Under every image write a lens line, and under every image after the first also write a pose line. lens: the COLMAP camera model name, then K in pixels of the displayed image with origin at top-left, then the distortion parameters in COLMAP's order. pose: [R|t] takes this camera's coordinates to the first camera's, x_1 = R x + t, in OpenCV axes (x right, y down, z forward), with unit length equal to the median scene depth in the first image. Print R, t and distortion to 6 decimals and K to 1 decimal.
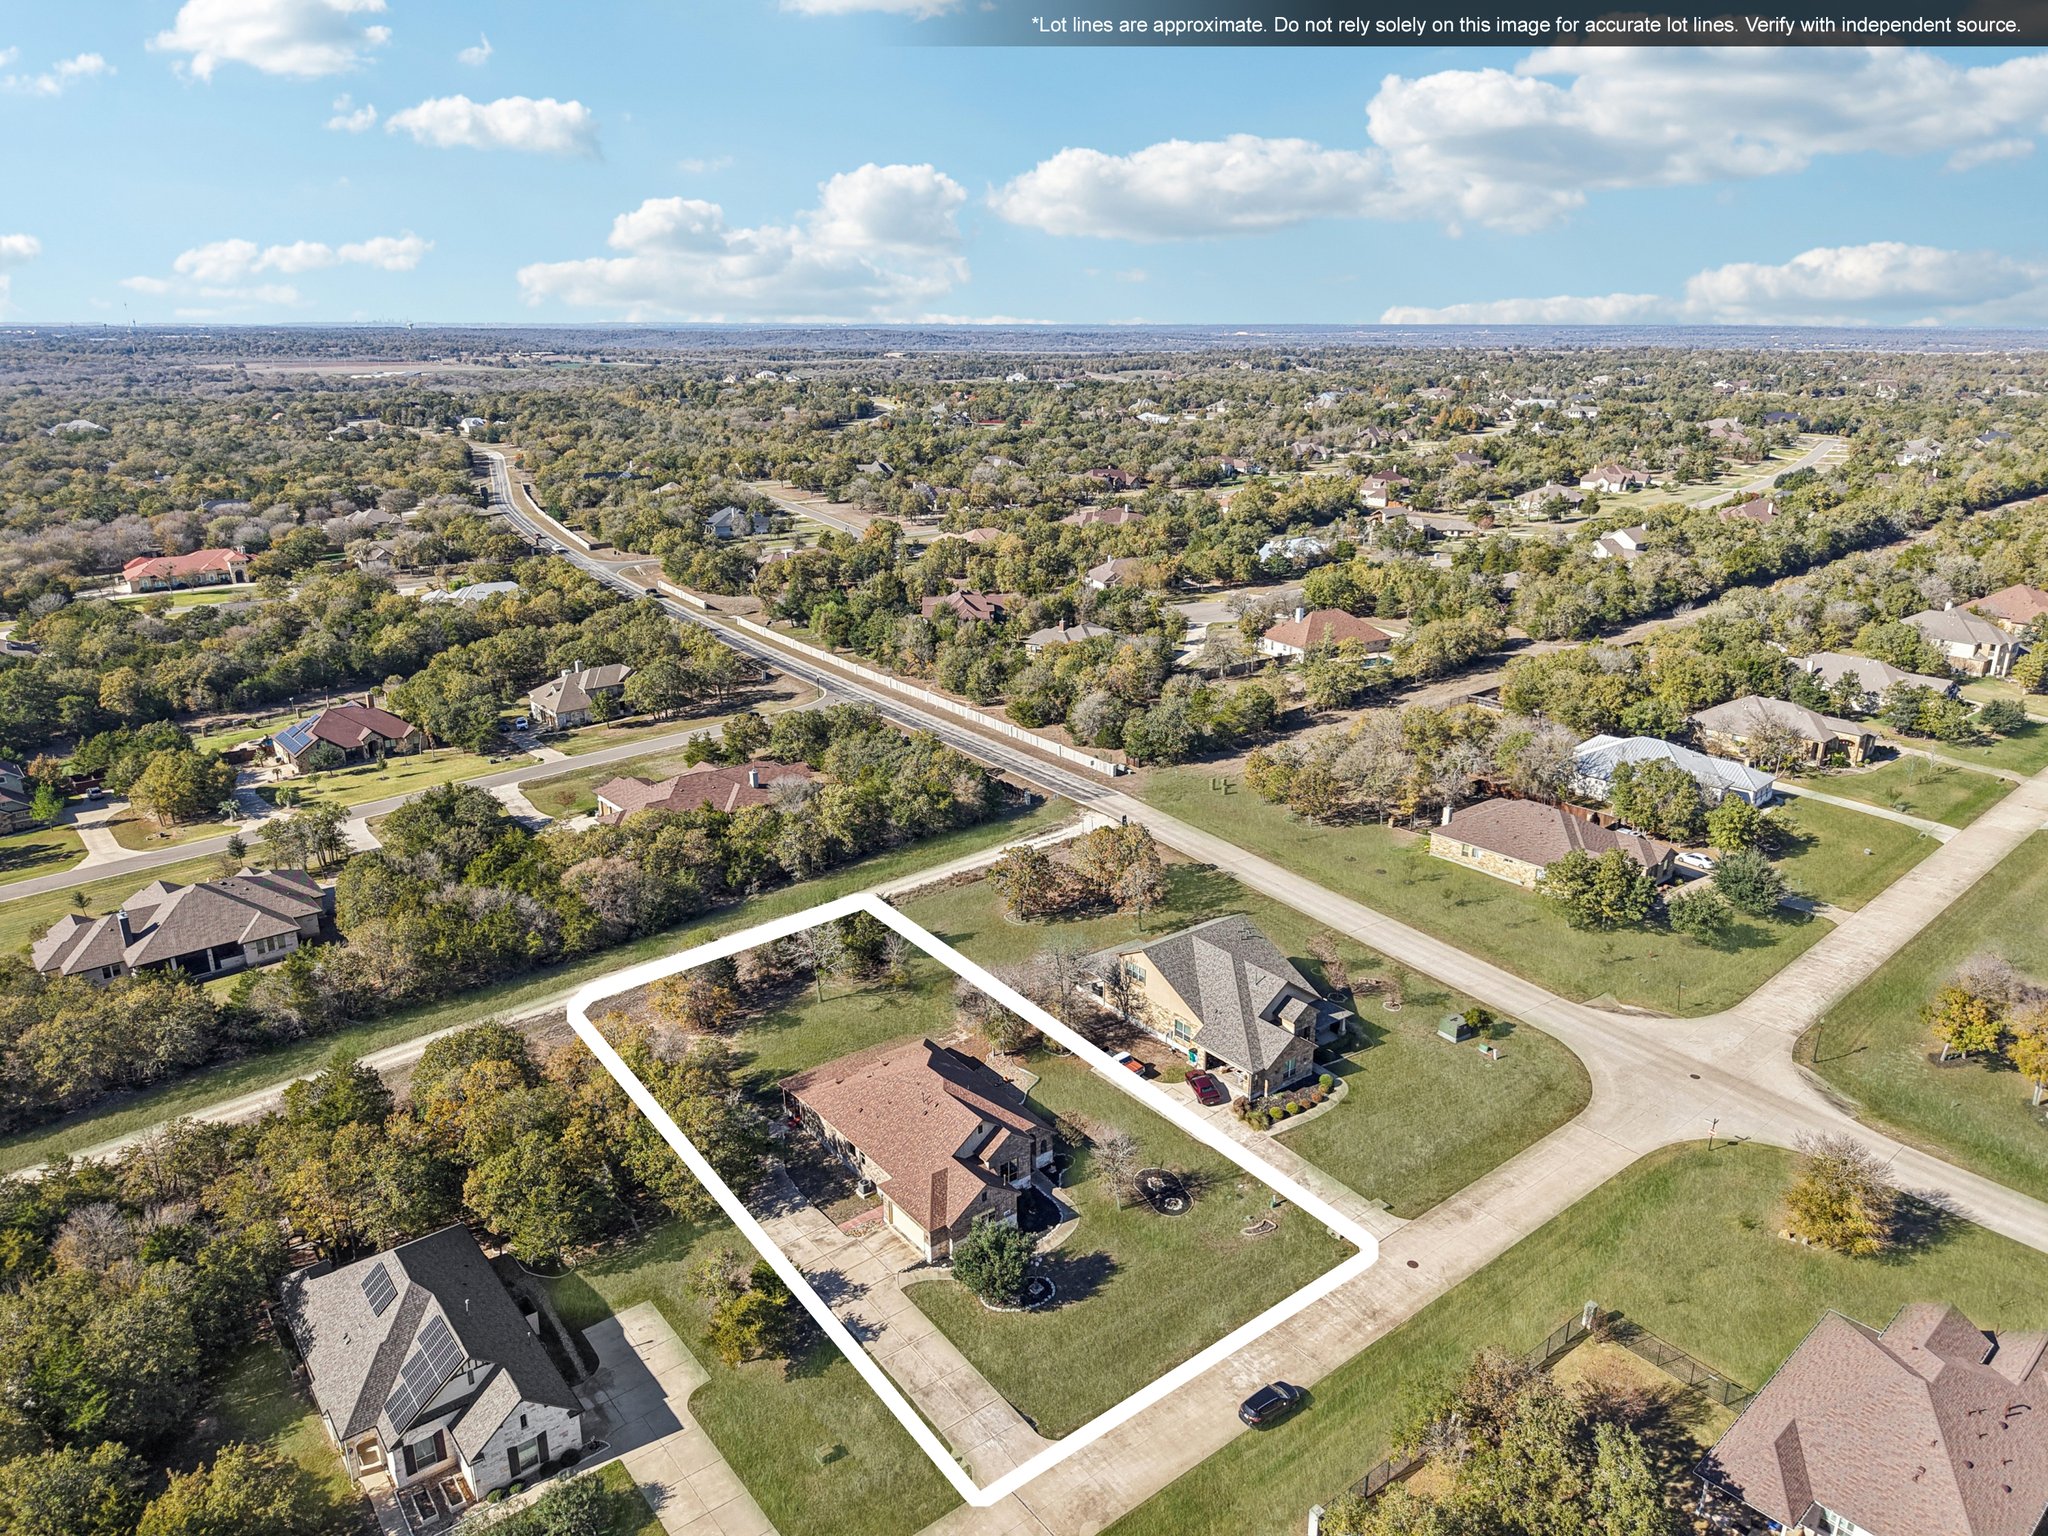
lens RADIAL K [[1369.7, 0, 1028.4], [0, 1369.7, 780.4], [0, 0, 1]] dist [0.050045, -0.065304]
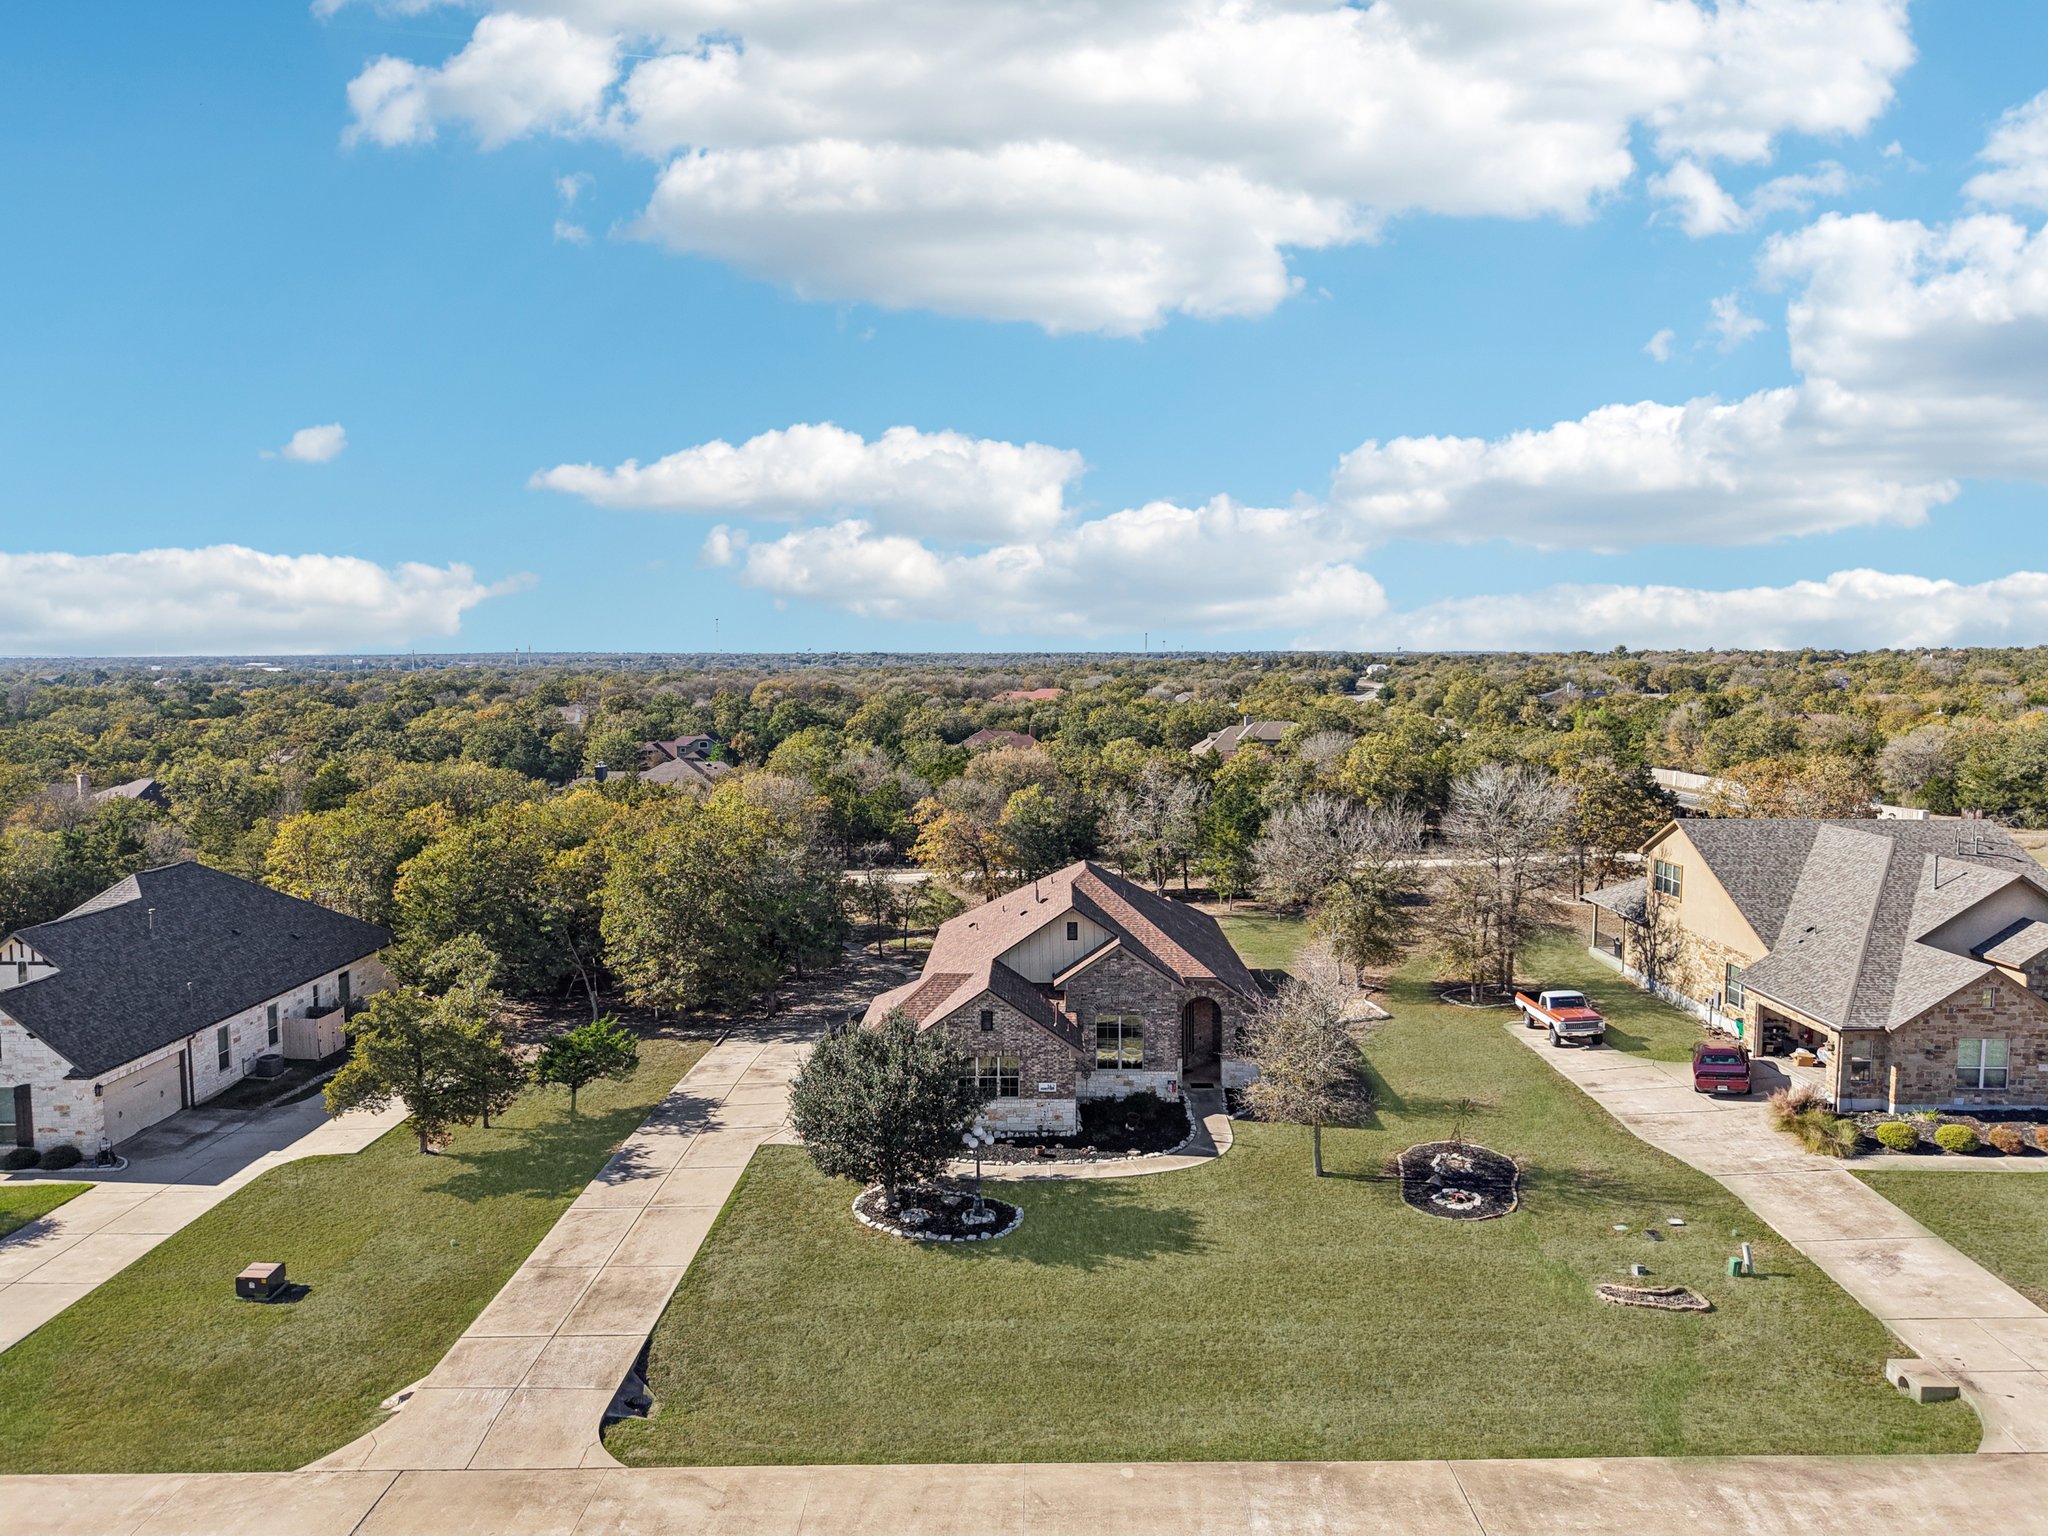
lens RADIAL K [[1372.5, 0, 1022.9], [0, 1372.5, 727.5], [0, 0, 1]] dist [0.018630, -0.005354]
pose [[0.781557, 0.031444, -0.623041, 0.164672], [-0.198843, 0.959193, -0.201023, 0.189160], [0.591295, 0.280998, 0.755917, 0.400945]]
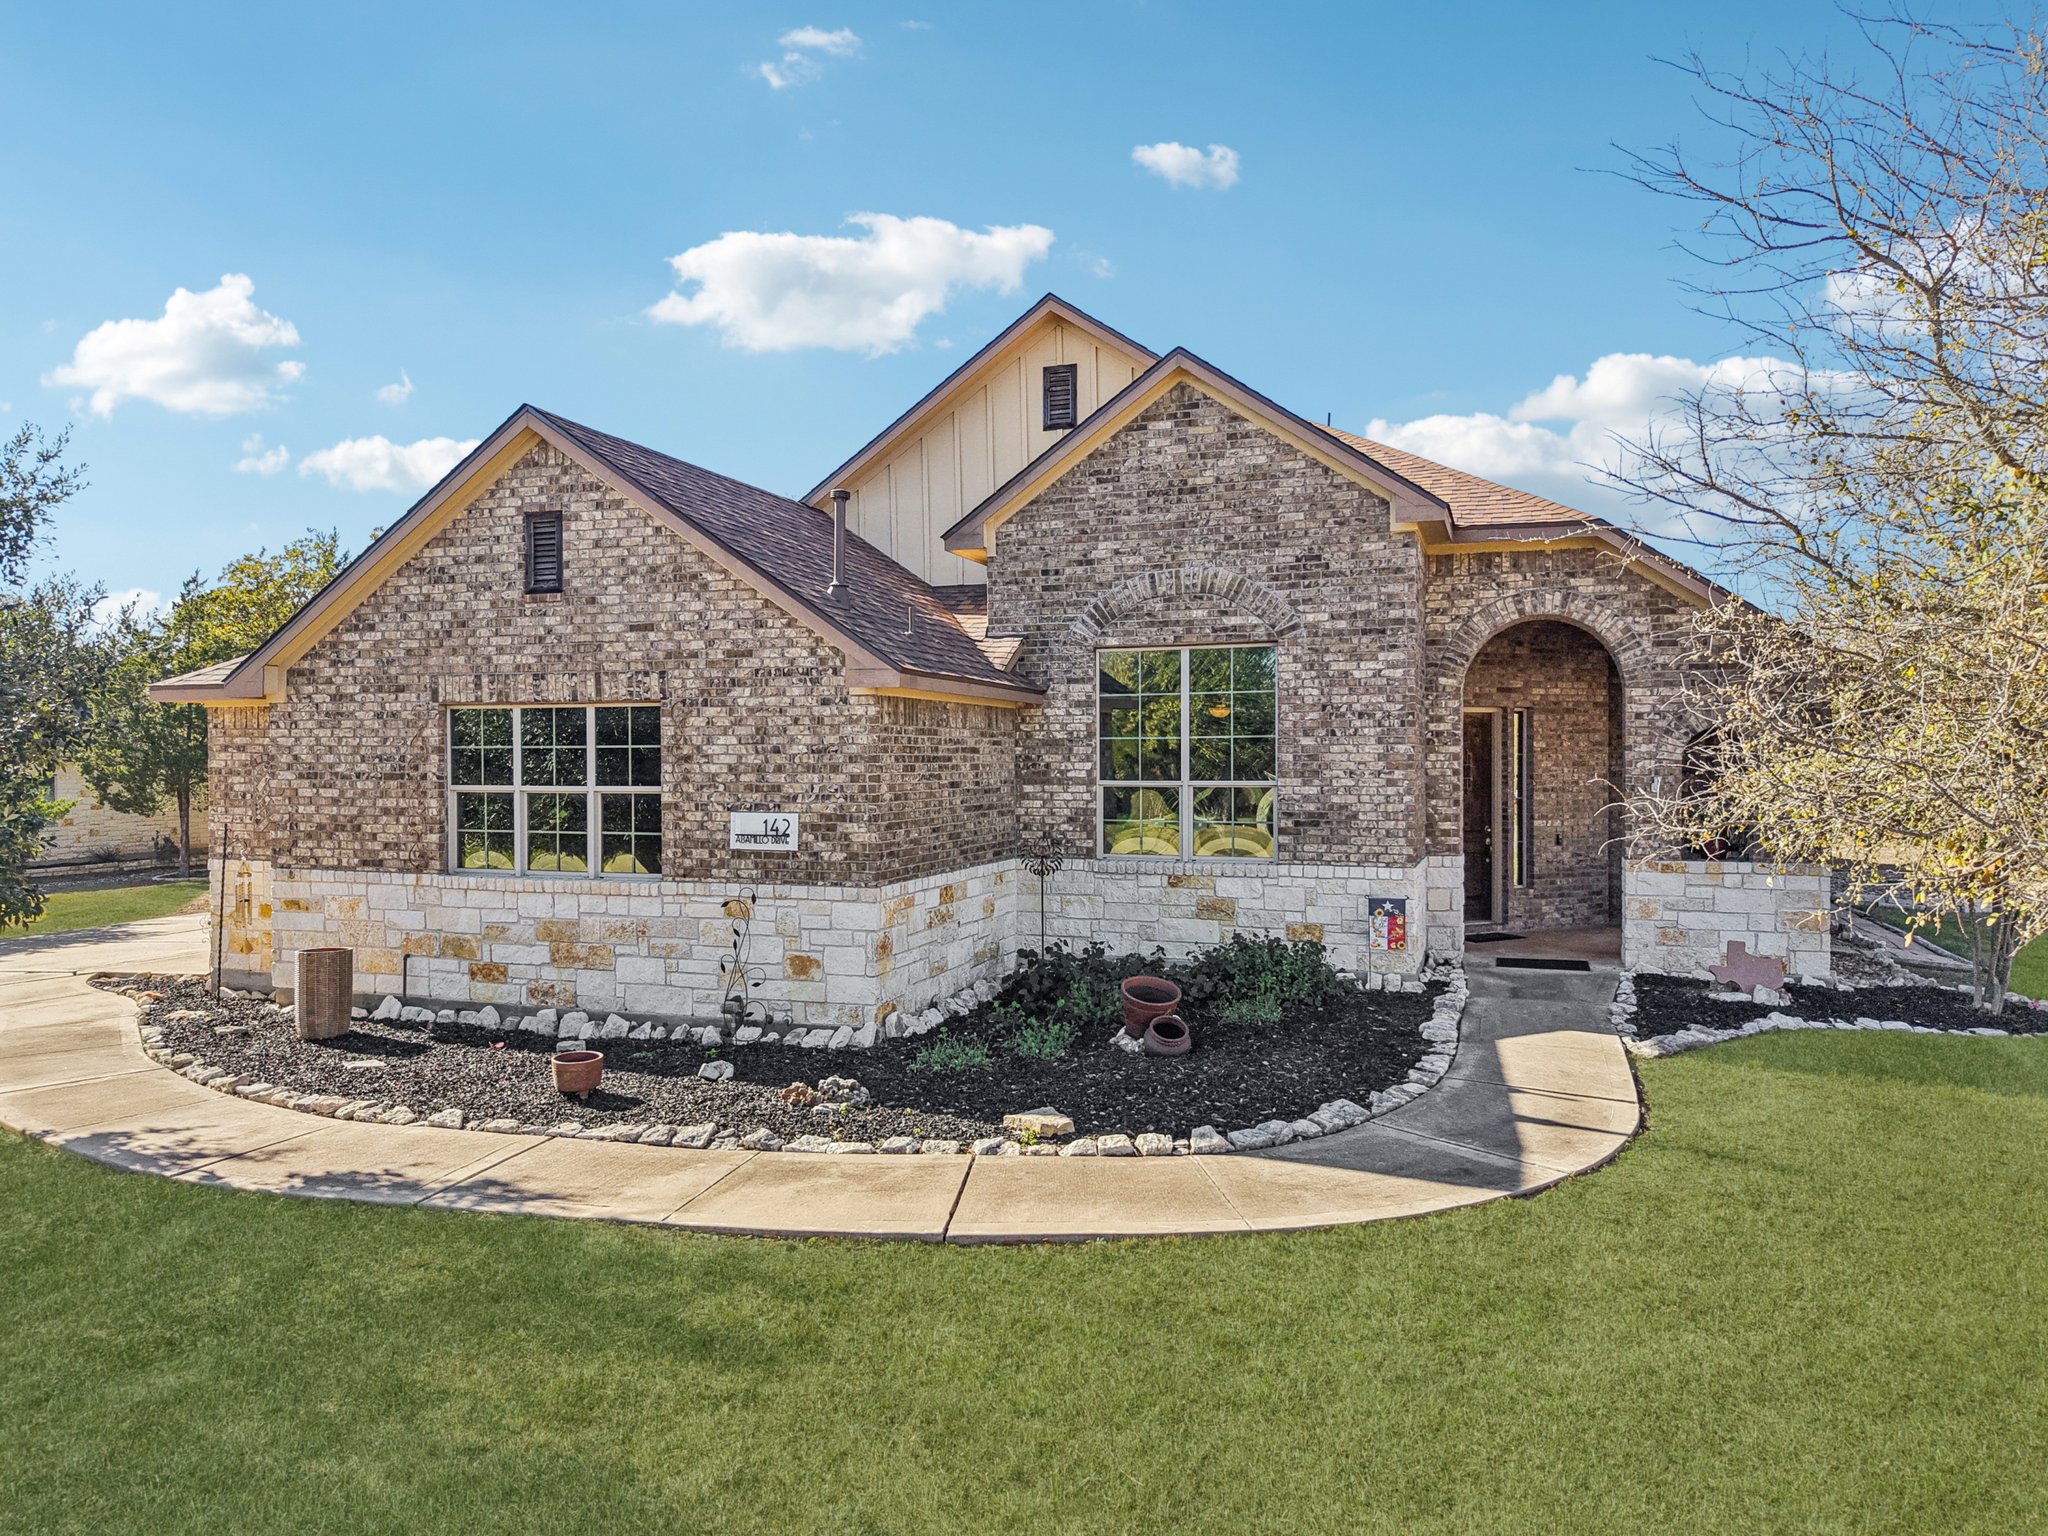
lens RADIAL K [[1369.7, 0, 1028.4], [0, 1369.7, 780.4], [0, 0, 1]] dist [0.050045, -0.065304]
pose [[0.547651, 0.019850, -0.836472, 0.053227], [-0.267981, 0.951218, -0.152878, 0.207006], [0.792632, 0.307882, 0.526254, 0.618791]]
